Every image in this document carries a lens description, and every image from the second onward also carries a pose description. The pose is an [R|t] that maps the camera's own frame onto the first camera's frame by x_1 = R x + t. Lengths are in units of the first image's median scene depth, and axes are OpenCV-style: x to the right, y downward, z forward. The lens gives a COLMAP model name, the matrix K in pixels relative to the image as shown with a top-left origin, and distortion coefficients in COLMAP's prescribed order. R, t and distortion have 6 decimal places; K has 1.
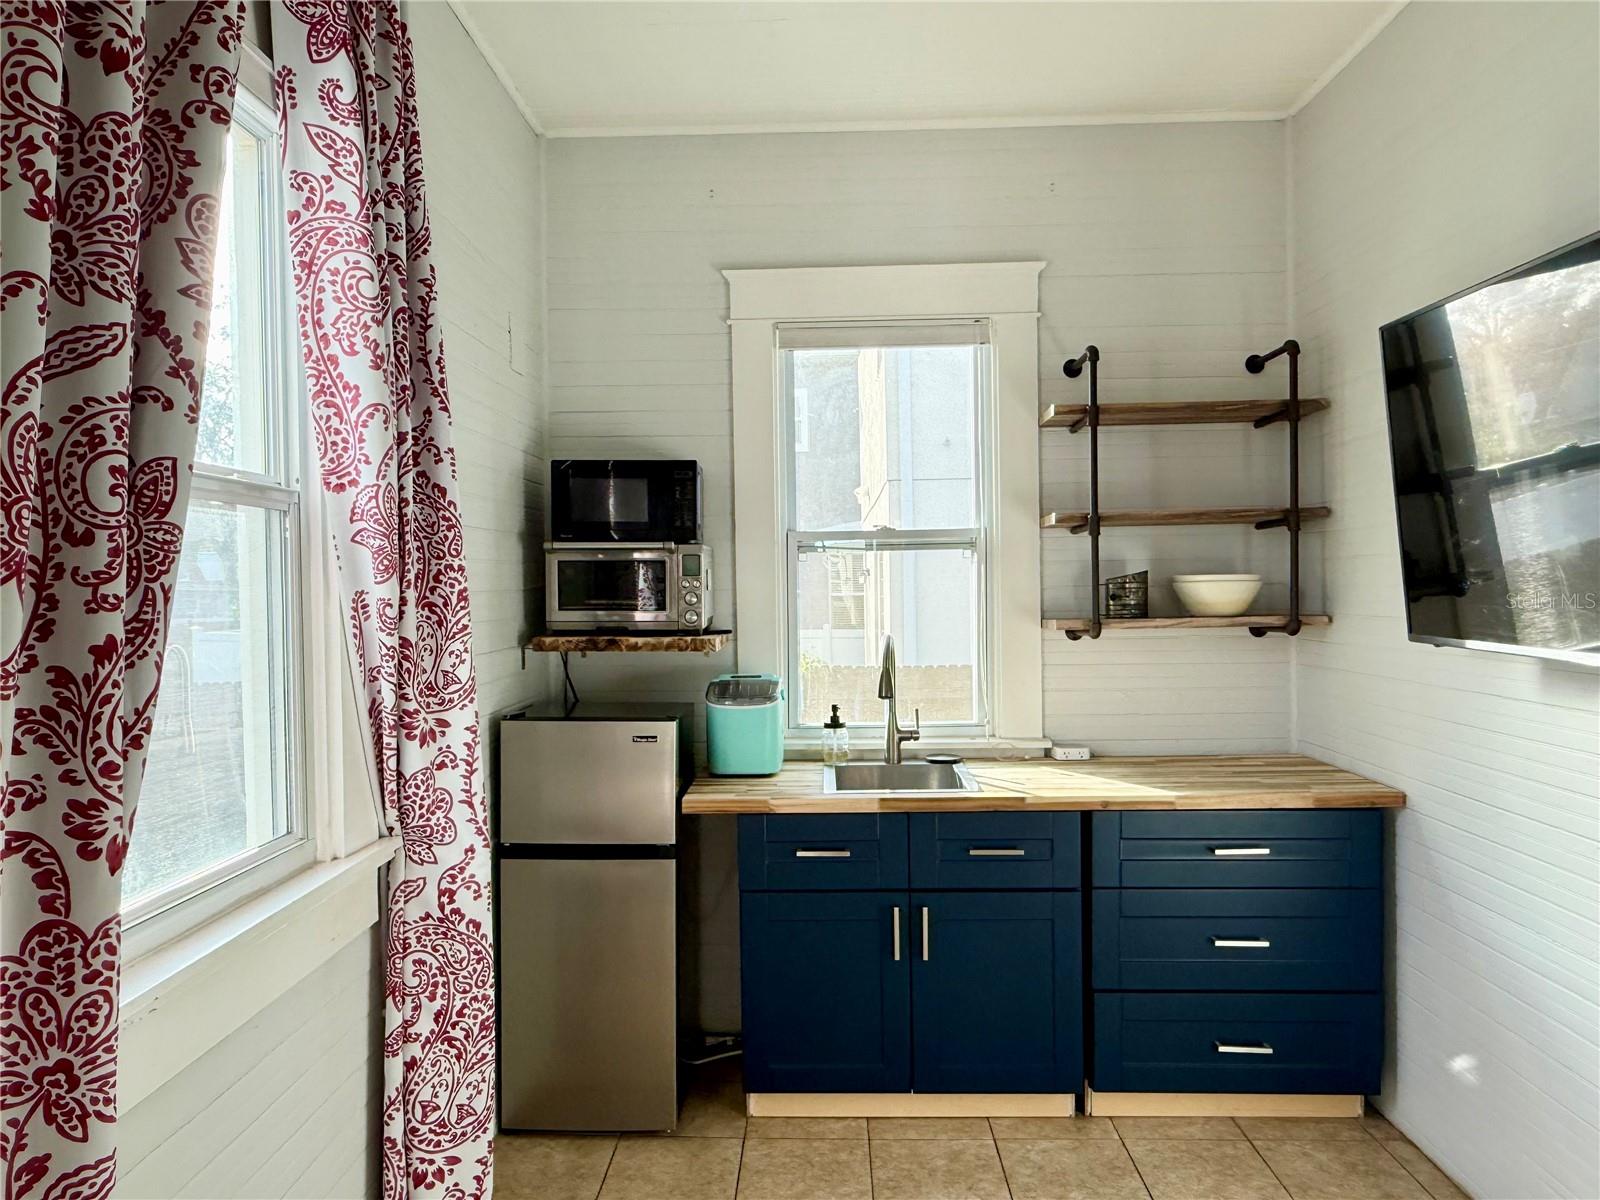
lens RADIAL K [[1116.0, 0, 797.6], [0, 1116.0, 610.7], [0, 0, 1]] dist [-0.000343, 0.000464]
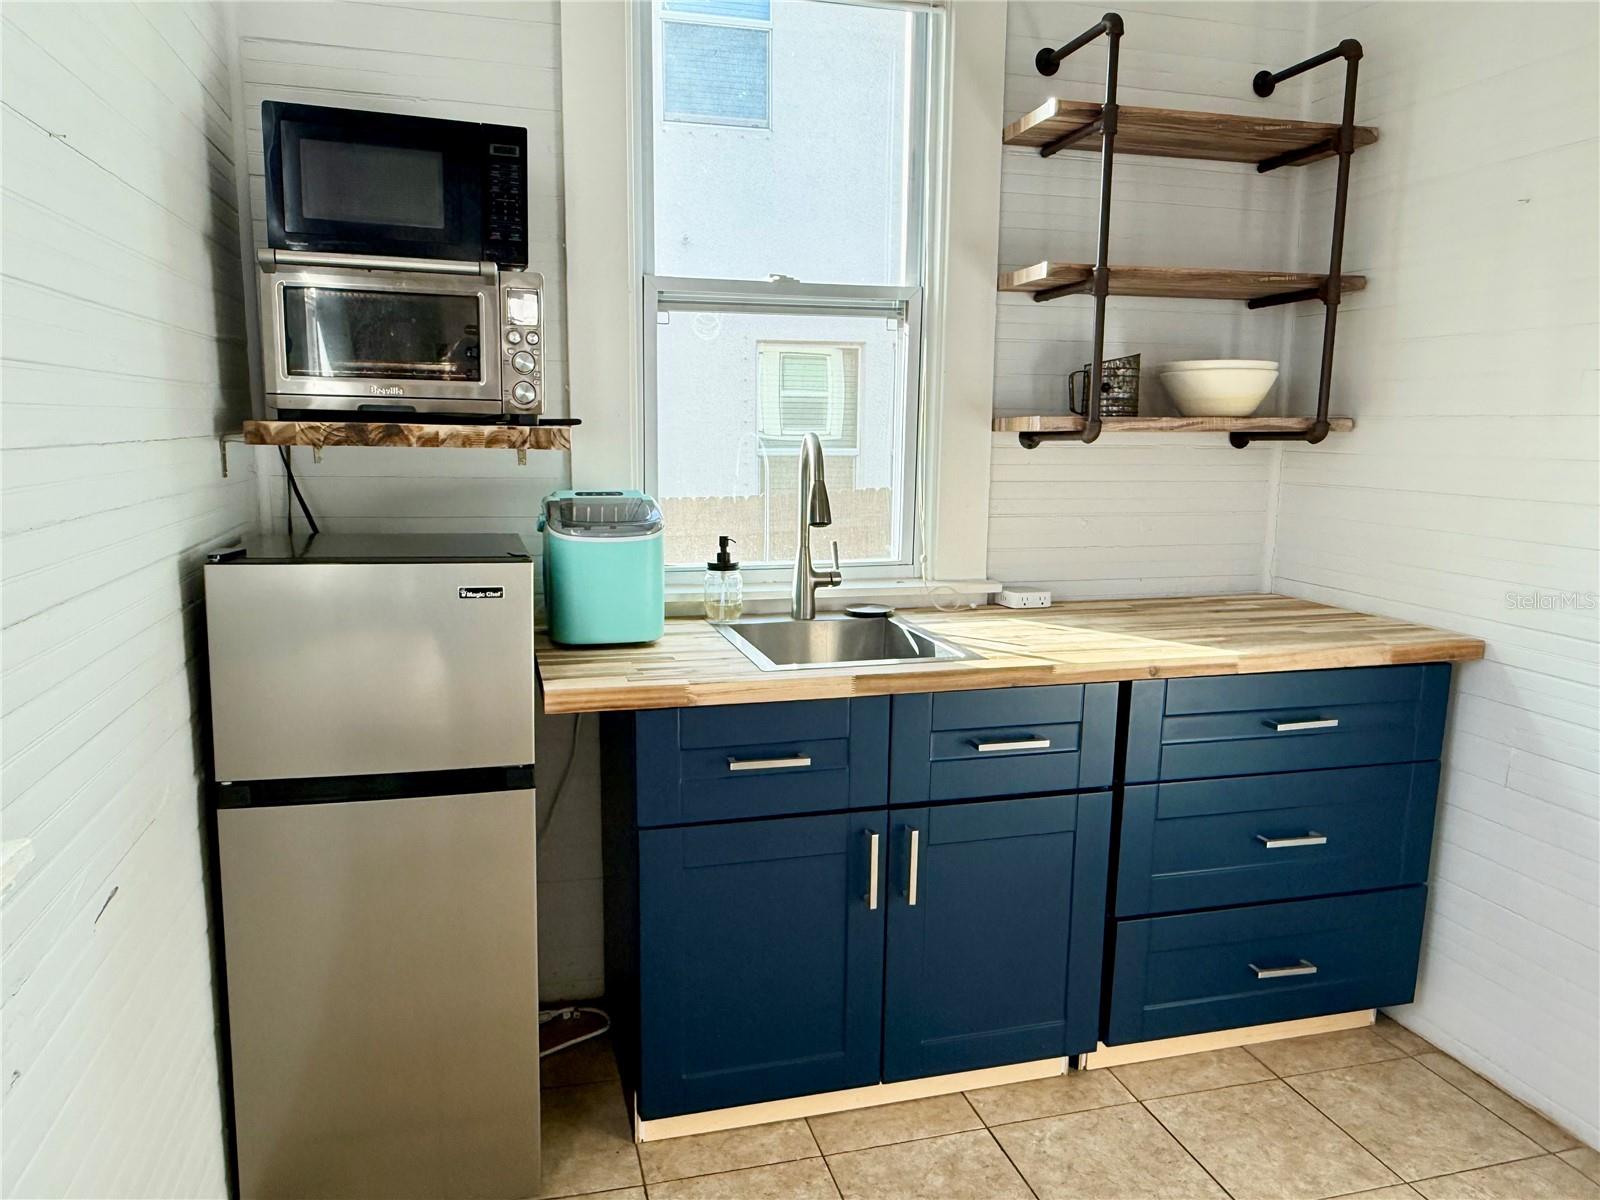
lens RADIAL K [[1116.0, 0, 797.6], [0, 1116.0, 610.7], [0, 0, 1]] dist [-0.000343, 0.000464]
pose [[0.955564, -0.025161, 0.293709, -0.133981], [-0.016575, 0.990188, 0.138753, 0.035912], [-0.294318, -0.137456, 0.945771, 0.355057]]
